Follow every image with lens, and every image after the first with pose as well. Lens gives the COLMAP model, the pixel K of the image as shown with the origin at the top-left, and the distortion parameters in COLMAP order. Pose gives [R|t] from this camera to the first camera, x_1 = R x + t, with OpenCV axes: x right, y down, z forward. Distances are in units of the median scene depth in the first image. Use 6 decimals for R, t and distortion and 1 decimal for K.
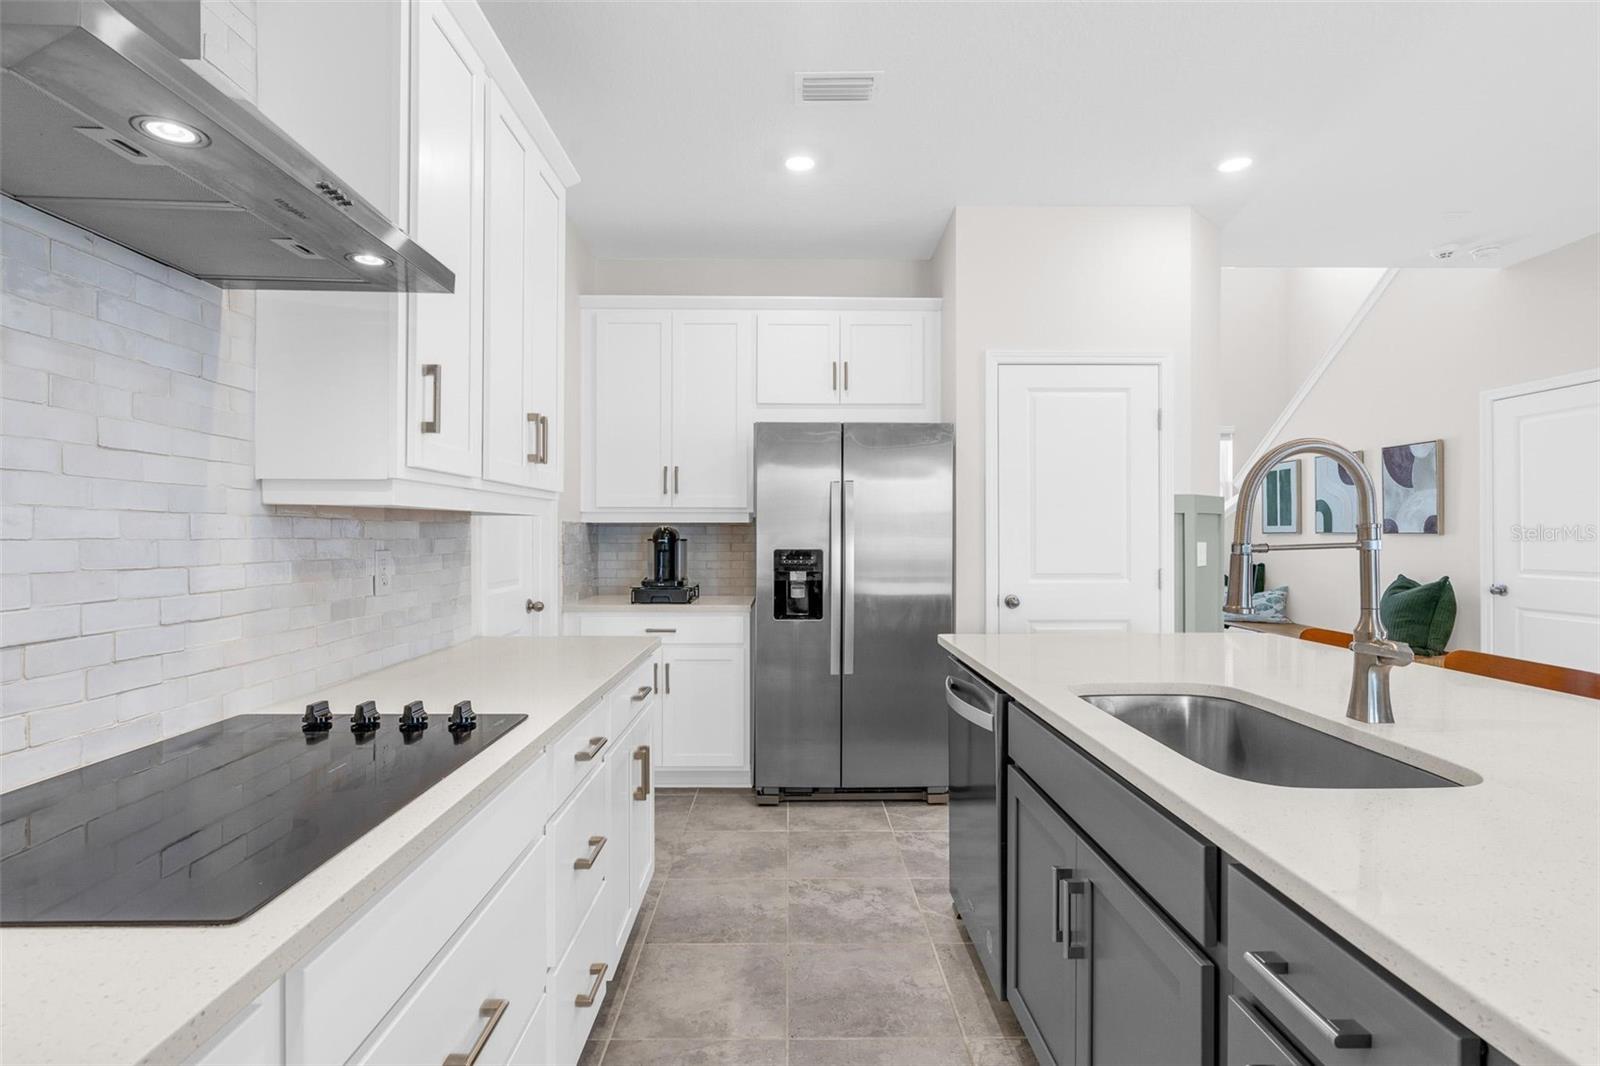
lens RADIAL K [[770.5, 0, 794.8], [0, 770.5, 532.5], [0, 0, 1]] dist [-0.009414, 0.003370]
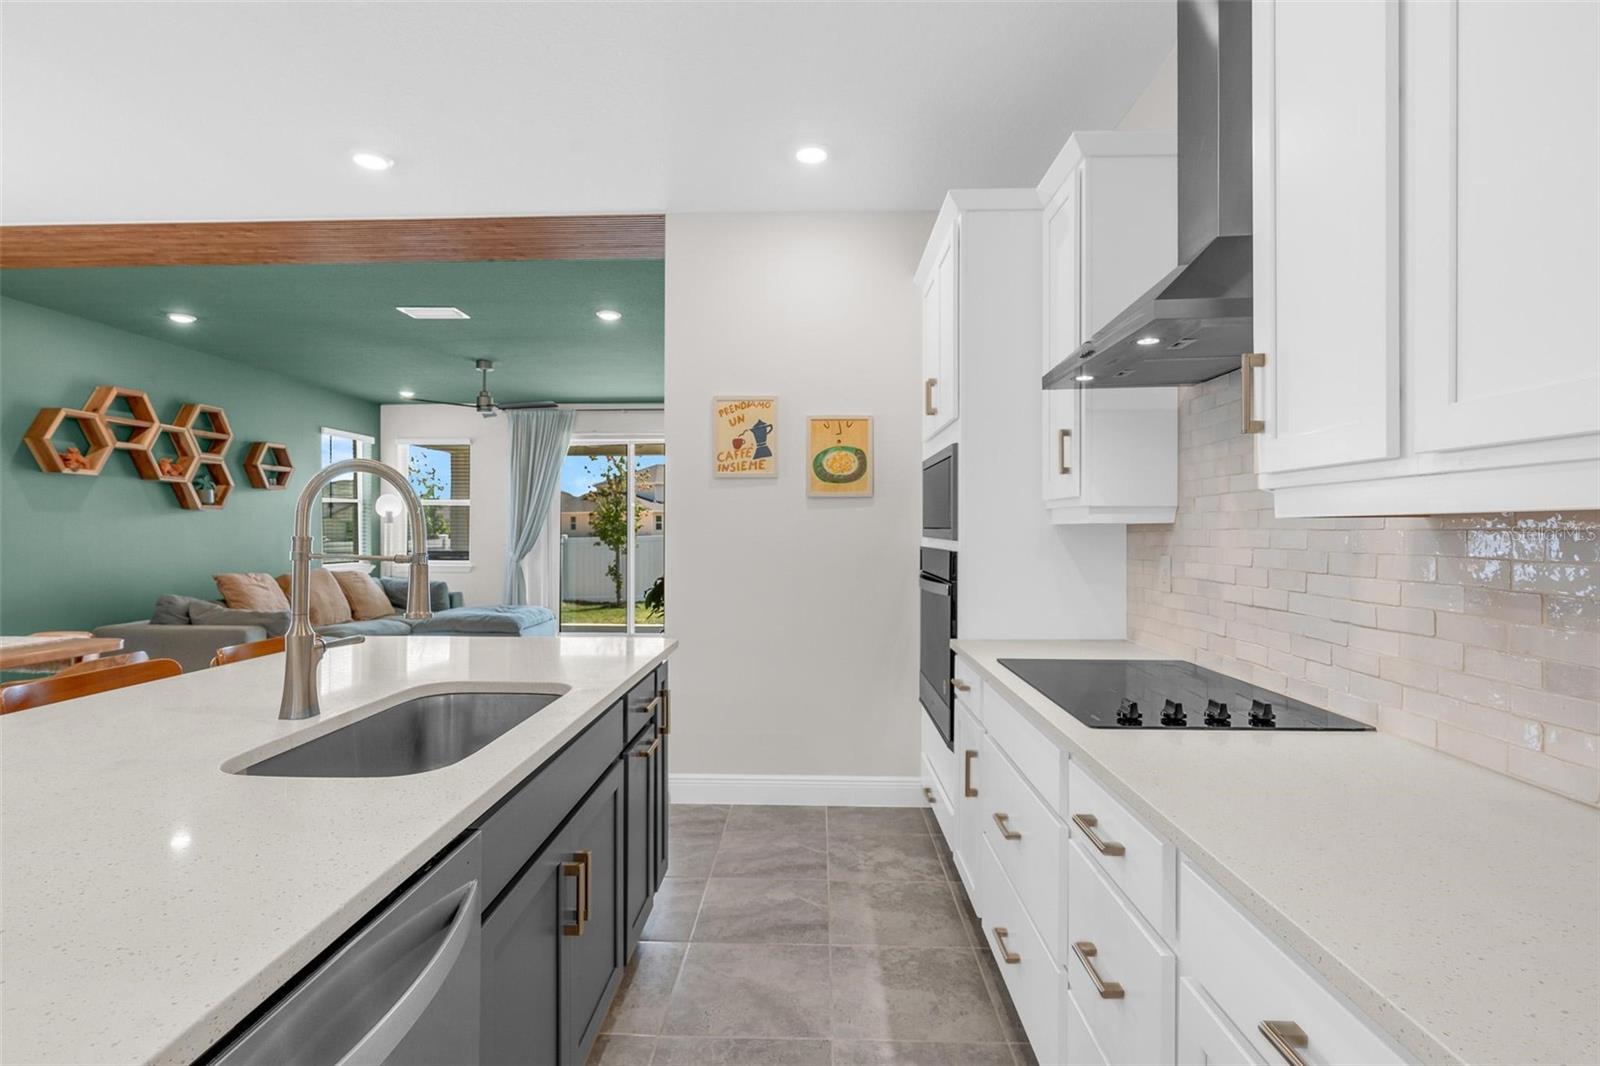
lens RADIAL K [[766.9, 0, 794.6], [0, 766.9, 529.5], [0, 0, 1]] dist [-0.003859, 0.001984]
pose [[-0.999024, -0.002228, 0.044111, -0.000543], [-0.002308, 0.999996, -0.001748, -0.008168], [-0.044107, -0.001849, -0.999025, 0.822111]]
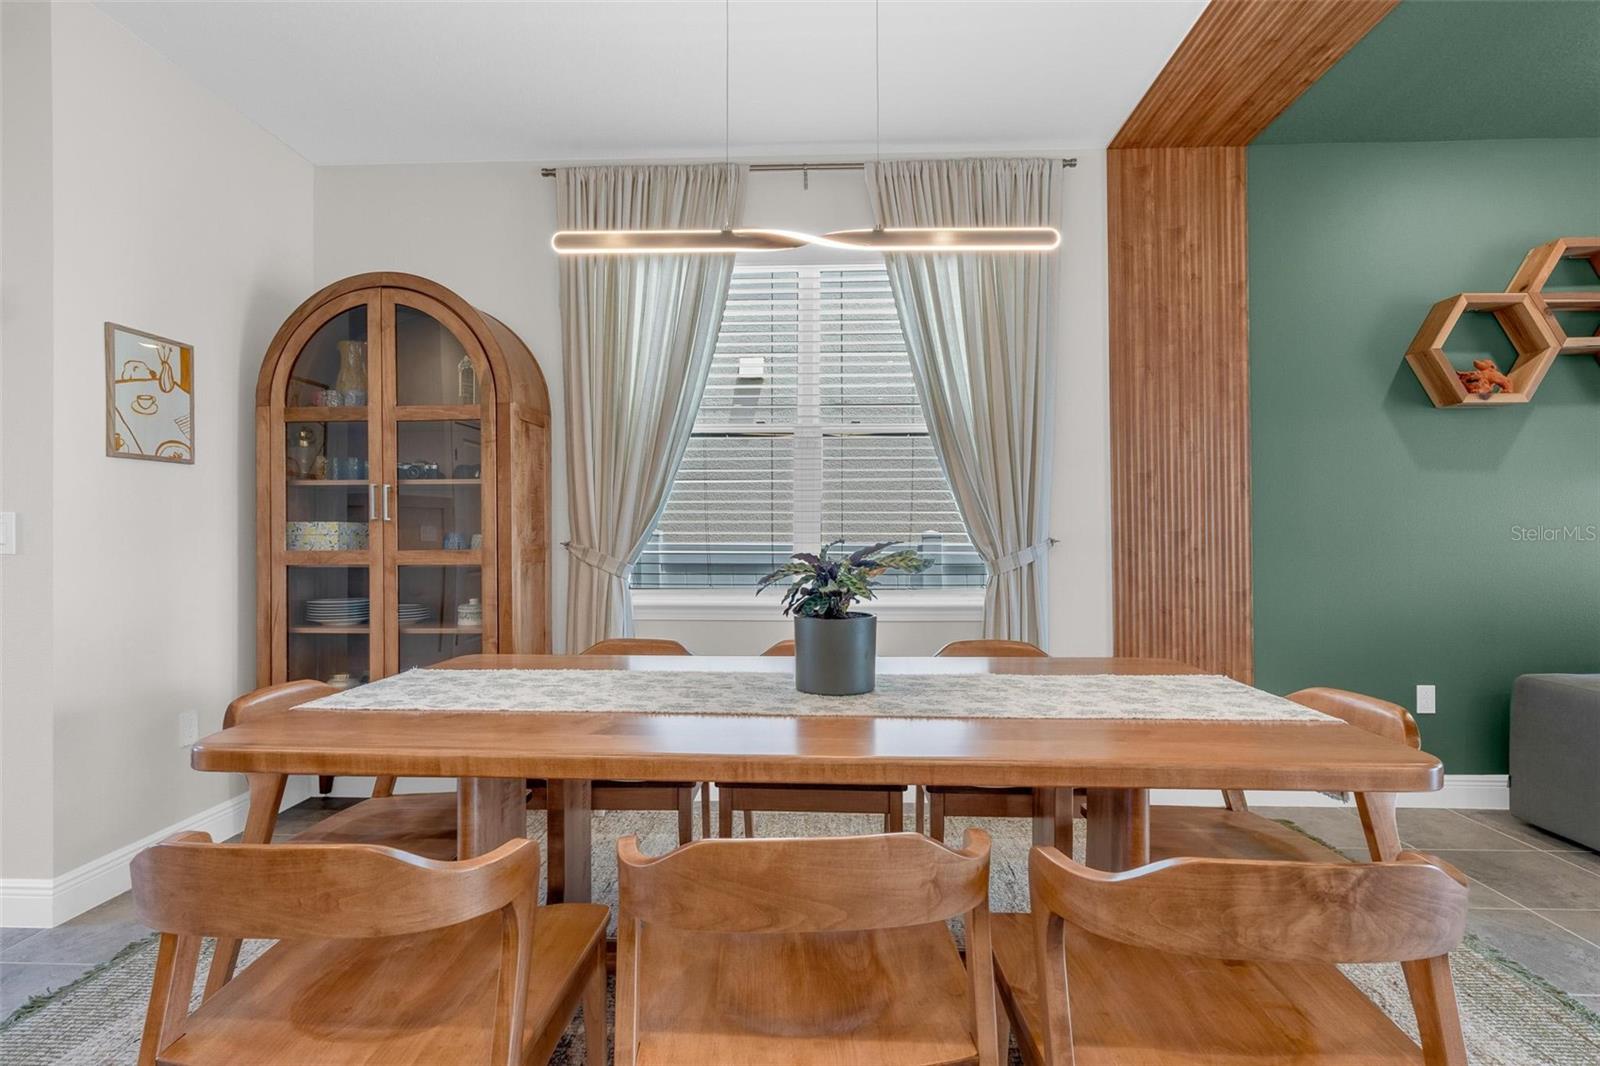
lens RADIAL K [[770.5, 0, 794.8], [0, 770.5, 532.5], [0, 0, 1]] dist [-0.009414, 0.003370]
pose [[0.053691, 0.003911, 0.998550, 0.550155], [0.000024, 0.999992, -0.003918, 0.032219], [-0.998558, 0.000235, 0.053691, 0.140679]]
